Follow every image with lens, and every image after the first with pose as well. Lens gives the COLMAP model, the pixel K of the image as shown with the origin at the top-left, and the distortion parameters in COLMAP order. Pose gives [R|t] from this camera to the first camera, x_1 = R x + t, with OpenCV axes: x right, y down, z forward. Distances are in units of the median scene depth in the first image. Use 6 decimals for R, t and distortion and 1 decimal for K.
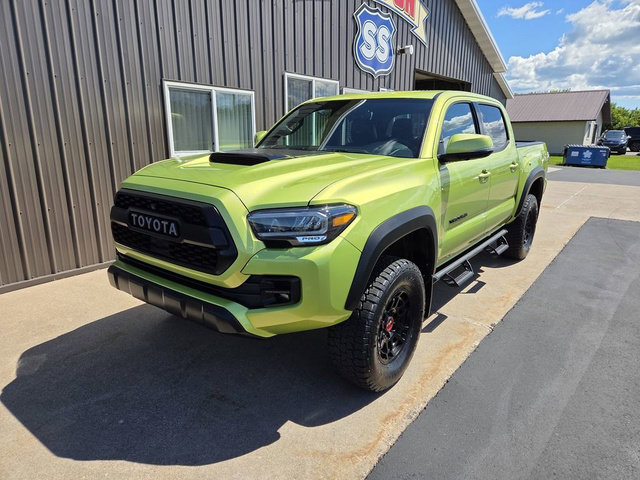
lens RADIAL K [[427.7, 0, 313.2], [0, 427.7, 237.1], [0, 0, 1]] dist [0.078916, -0.061432]
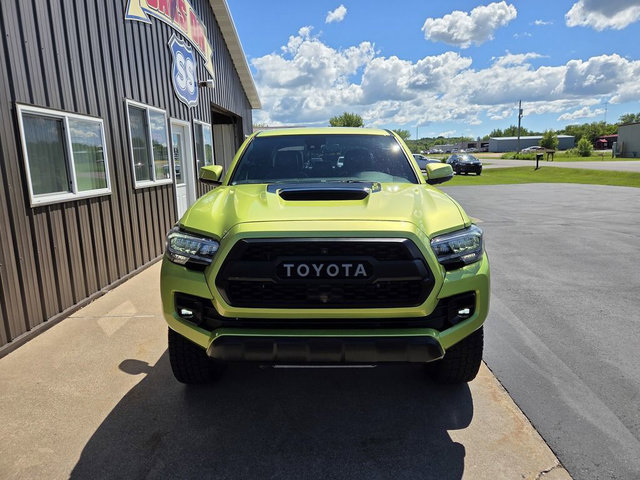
lens RADIAL K [[427.7, 0, 319.0], [0, 427.7, 231.5], [0, 0, 1]] dist [0.078916, -0.061432]
pose [[0.796931, -0.122197, 0.591582, -0.459720], [0.166266, 0.985871, -0.020339, -0.048103], [-0.580738, 0.114568, 0.805988, 0.135001]]
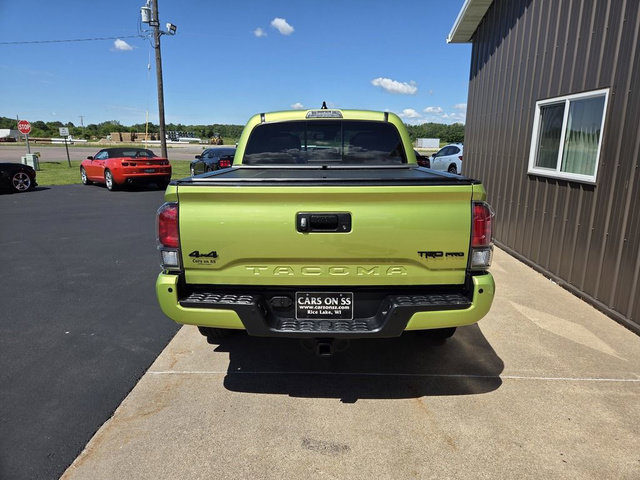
lens RADIAL K [[427.7, 0, 320.0], [0, 427.7, 236.8], [0, 0, 1]] dist [0.078916, -0.061432]
pose [[-0.803748, 0.120124, -0.582718, 0.871038], [-0.150882, 0.906237, 0.394928, -0.457572], [0.575521, 0.405344, -0.710262, 1.822791]]
